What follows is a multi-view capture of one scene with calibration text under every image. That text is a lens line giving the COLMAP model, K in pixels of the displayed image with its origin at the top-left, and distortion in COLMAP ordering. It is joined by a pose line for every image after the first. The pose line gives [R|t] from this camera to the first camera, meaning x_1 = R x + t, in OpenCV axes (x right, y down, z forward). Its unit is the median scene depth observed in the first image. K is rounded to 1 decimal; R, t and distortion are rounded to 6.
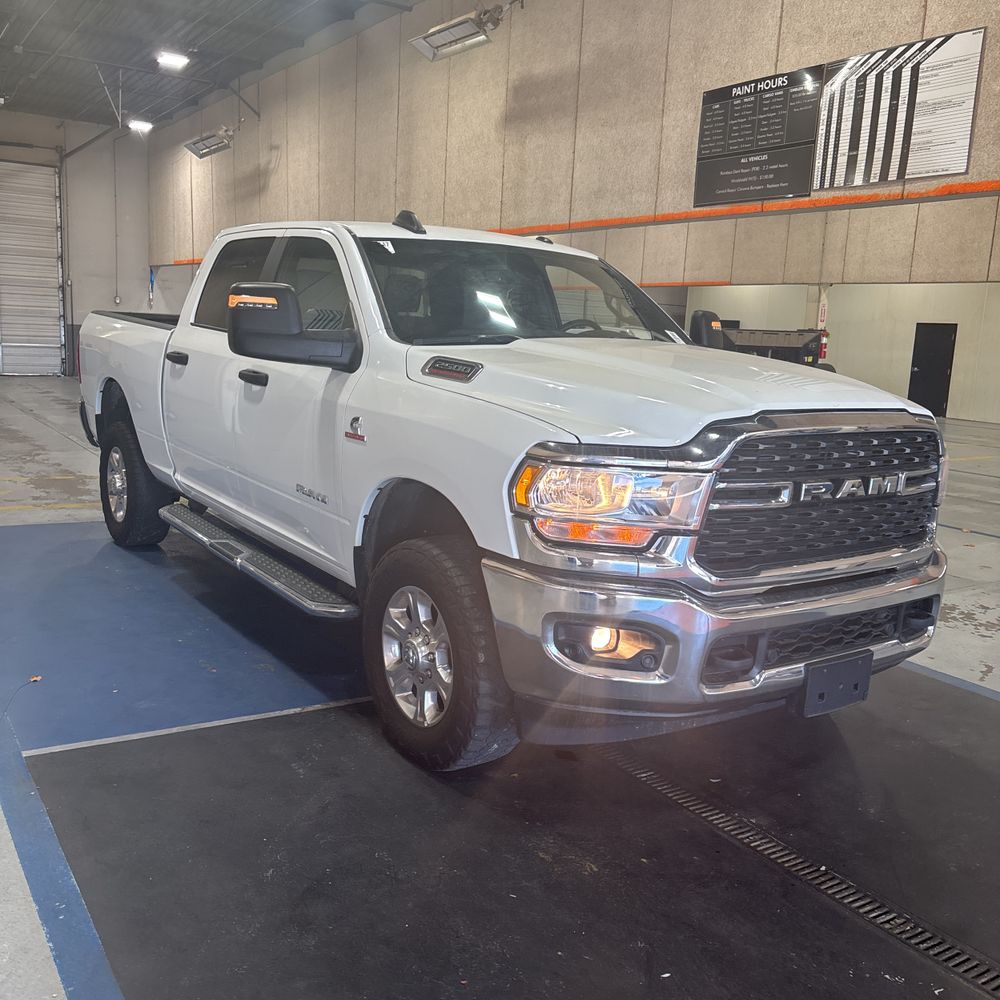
lens RADIAL K [[1013.6, 0, 499.9], [0, 1013.6, 508.6], [0, 0, 1]] dist [0.016207, 0.000000]
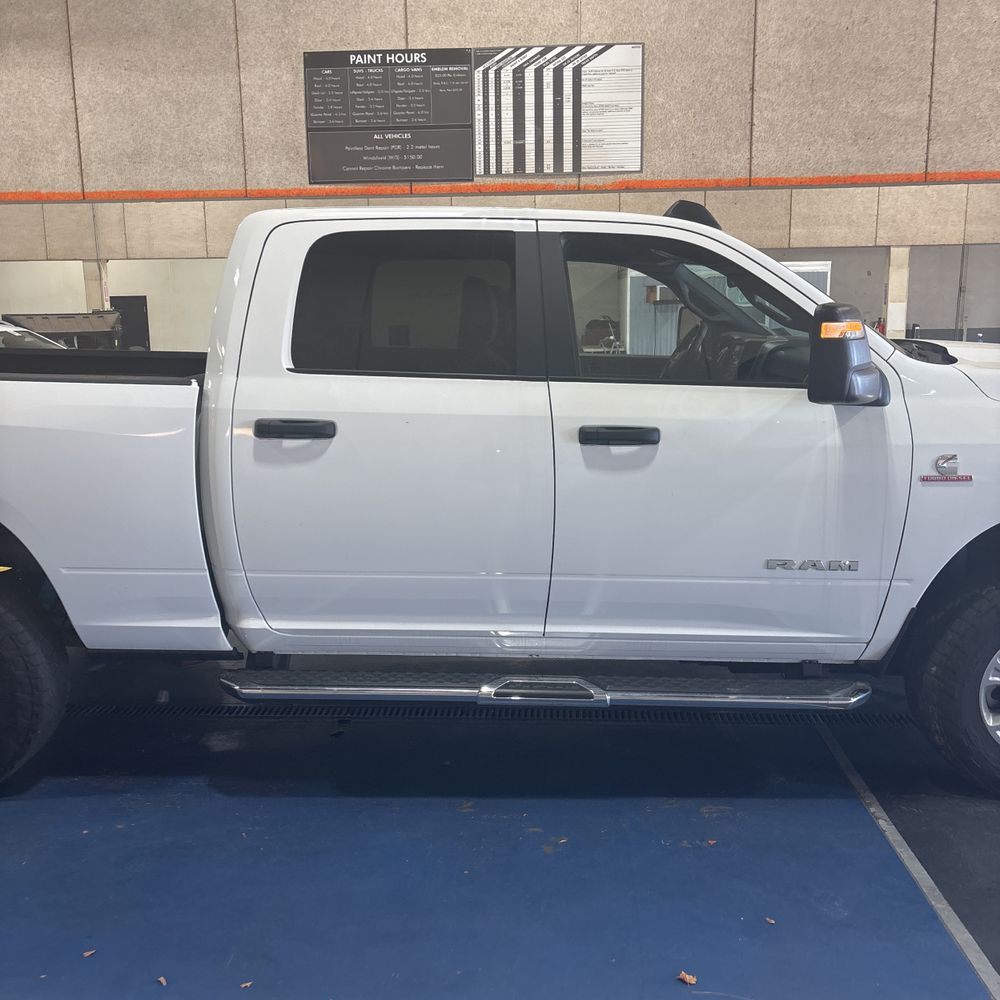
lens RADIAL K [[1013.6, 0, 498.2], [0, 1013.6, 509.0], [0, 0, 1]] dist [0.016207, 0.000000]
pose [[0.587788, -0.207774, 0.781879, -0.532813], [0.181955, 0.975649, 0.122478, -0.112835], [-0.788288, 0.070276, 0.611281, 0.399382]]
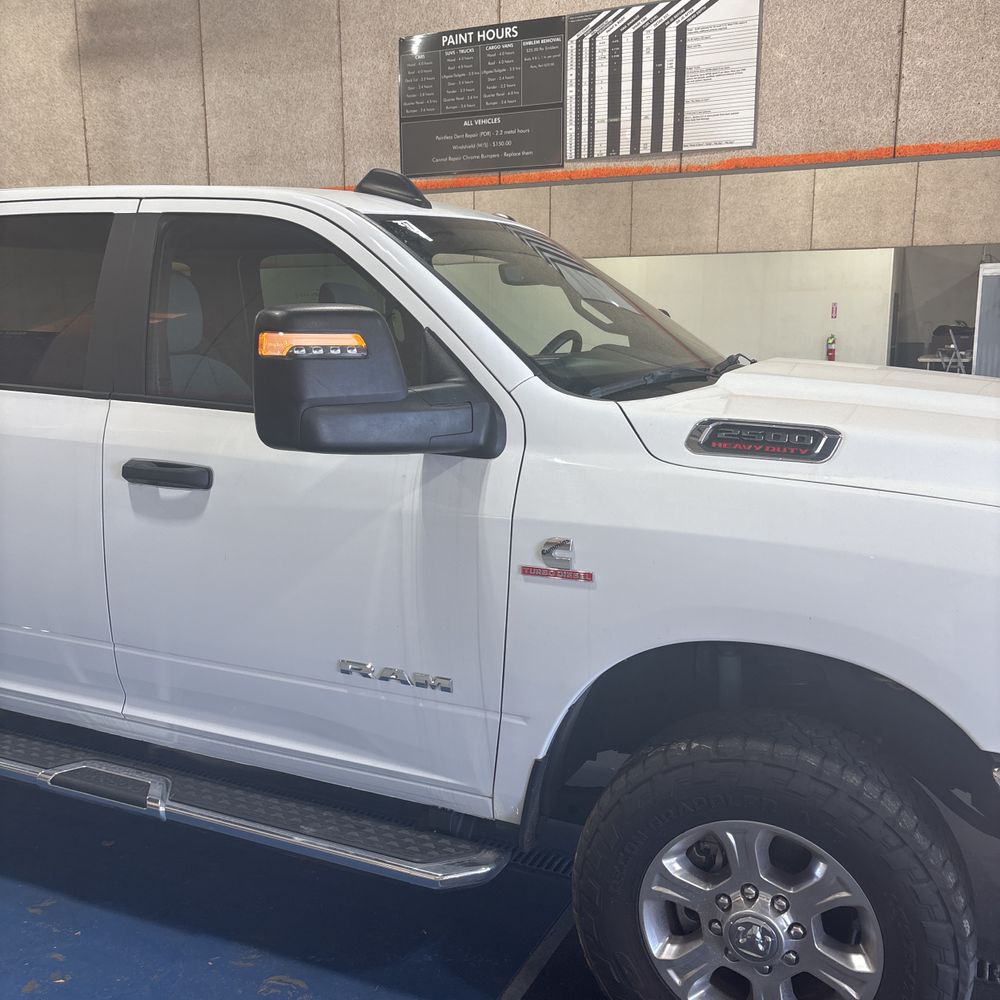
lens RADIAL K [[1013.6, 0, 516.1], [0, 1013.6, 515.2], [0, 0, 1]] dist [0.016207, 0.000000]
pose [[0.846616, -0.151178, 0.510280, -0.227137], [0.137218, 0.988395, 0.065165, -0.073498], [-0.514210, 0.014850, 0.857536, 0.274220]]
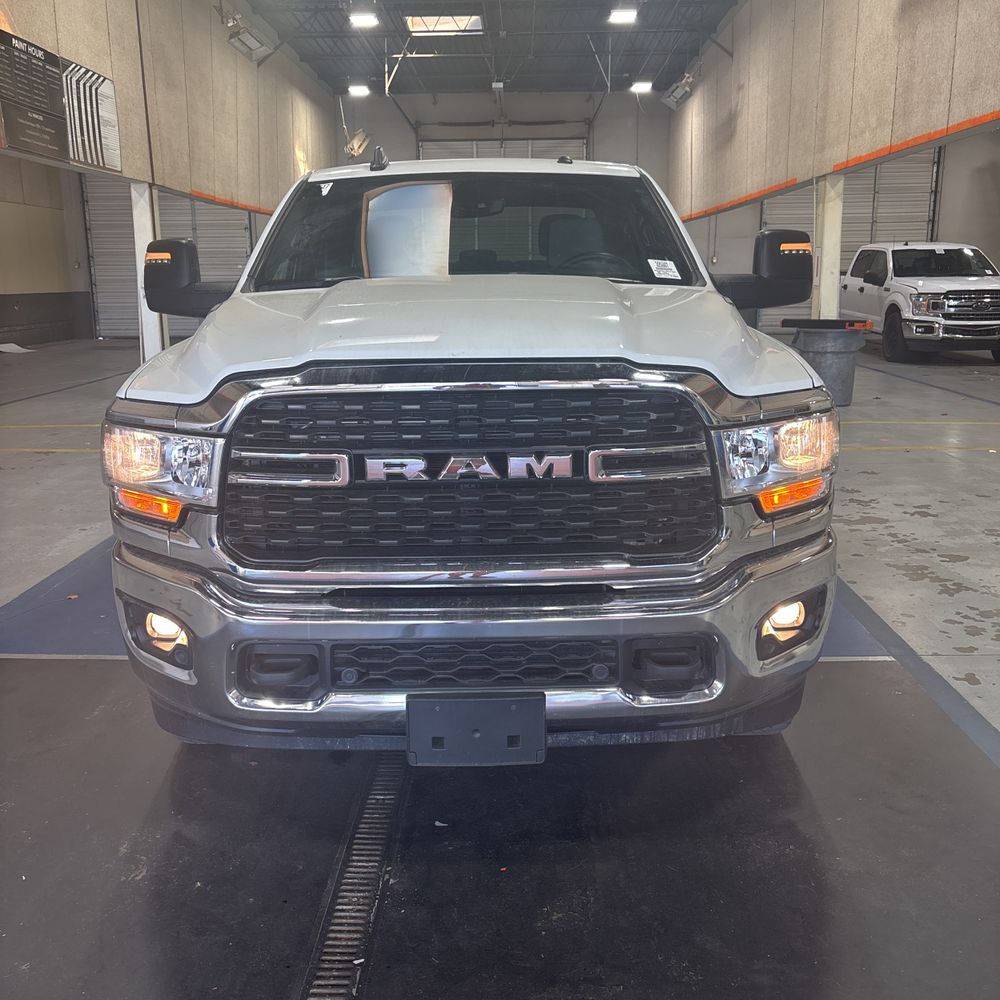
lens RADIAL K [[1013.6, 0, 505.8], [0, 1013.6, 502.5], [0, 0, 1]] dist [0.016207, 0.000000]
pose [[0.819744, 0.070705, -0.568350, 0.348163], [-0.050035, 0.997397, 0.051913, -0.015158], [0.570541, -0.014117, 0.821148, 0.187367]]
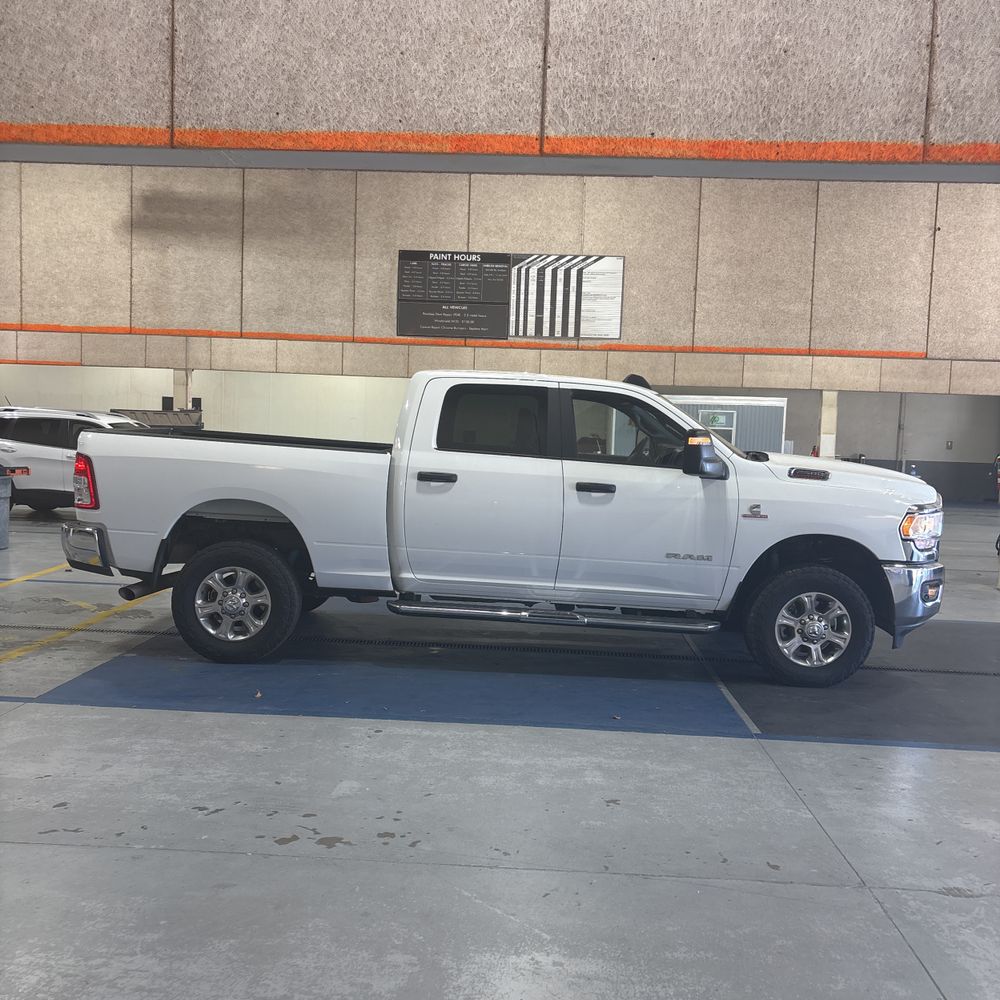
lens RADIAL K [[1013.6, 0, 505.4], [0, 1013.6, 505.0], [0, 0, 1]] dist [0.016207, 0.000000]
pose [[0.578377, -0.089178, 0.810881, -0.926875], [0.135323, 0.990723, 0.012435, -0.087500], [-0.804467, 0.102539, 0.585080, 0.165453]]
